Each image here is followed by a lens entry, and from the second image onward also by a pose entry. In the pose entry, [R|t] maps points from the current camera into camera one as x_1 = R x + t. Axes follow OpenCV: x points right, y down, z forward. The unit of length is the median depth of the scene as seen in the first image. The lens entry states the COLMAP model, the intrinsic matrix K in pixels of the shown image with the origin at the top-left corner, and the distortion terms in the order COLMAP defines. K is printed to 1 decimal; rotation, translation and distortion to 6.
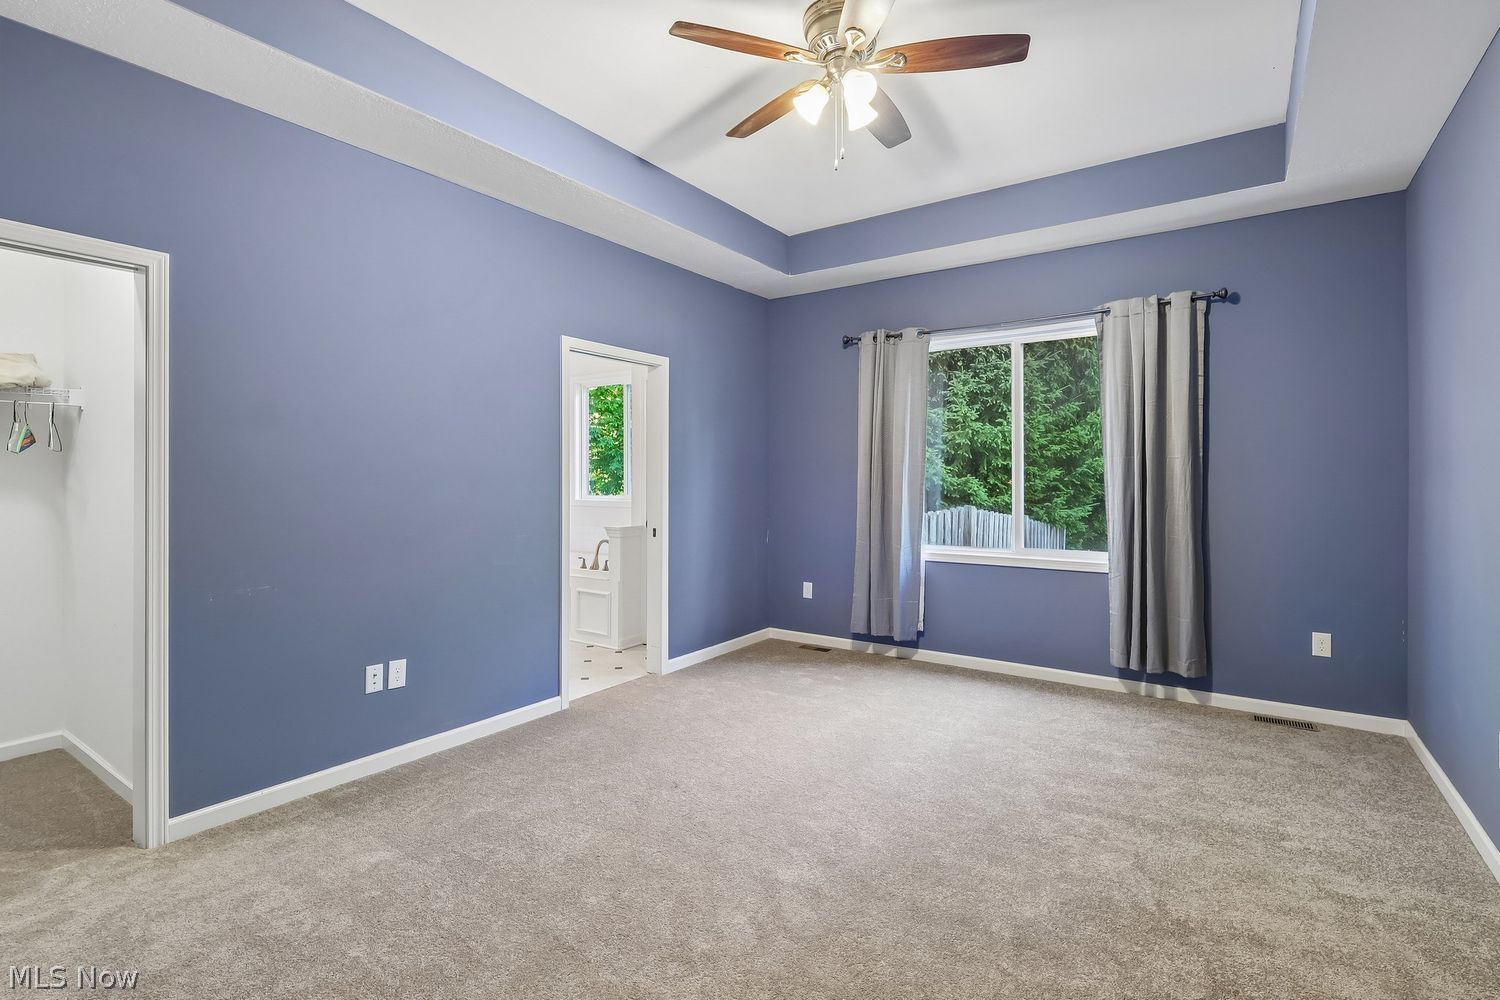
lens RADIAL K [[703.6, 0, 750.1], [0, 703.6, 466.0], [0, 0, 1]] dist [-0.000223, 0.000090]
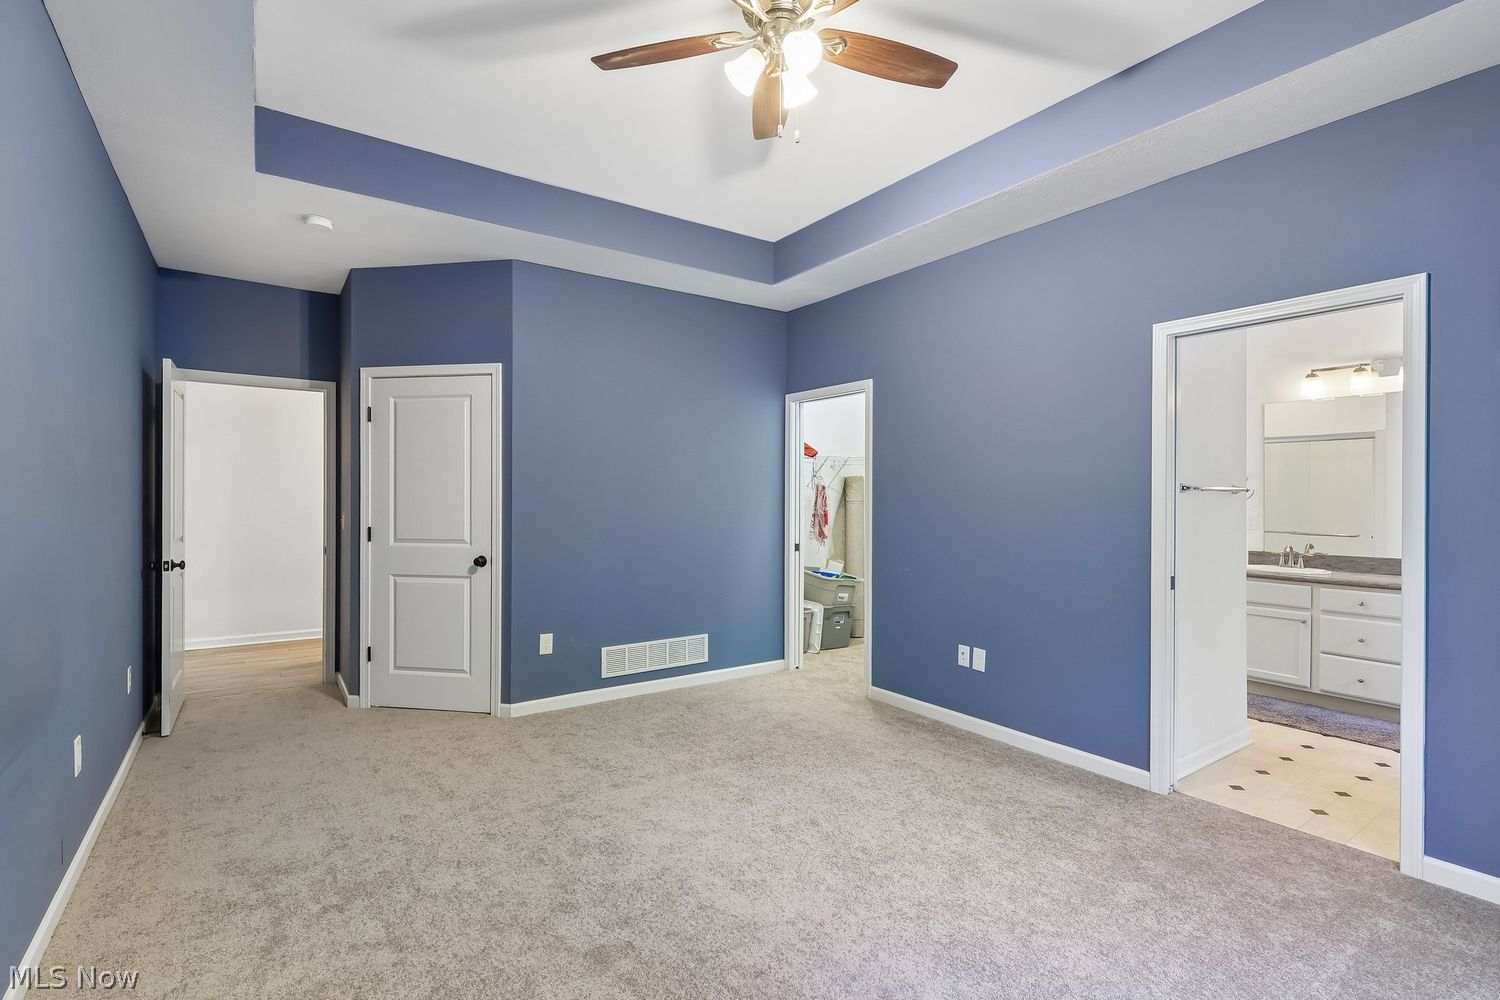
lens RADIAL K [[703.3, 0, 748.1], [0, 703.3, 494.1], [0, 0, 1]] dist [-0.002049, 0.000095]
pose [[-0.343440, 0.000825, -0.939174, 0.822107], [0.016577, 0.999849, -0.005183, 0.003798], [0.939028, -0.017348, -0.343401, 1.077870]]
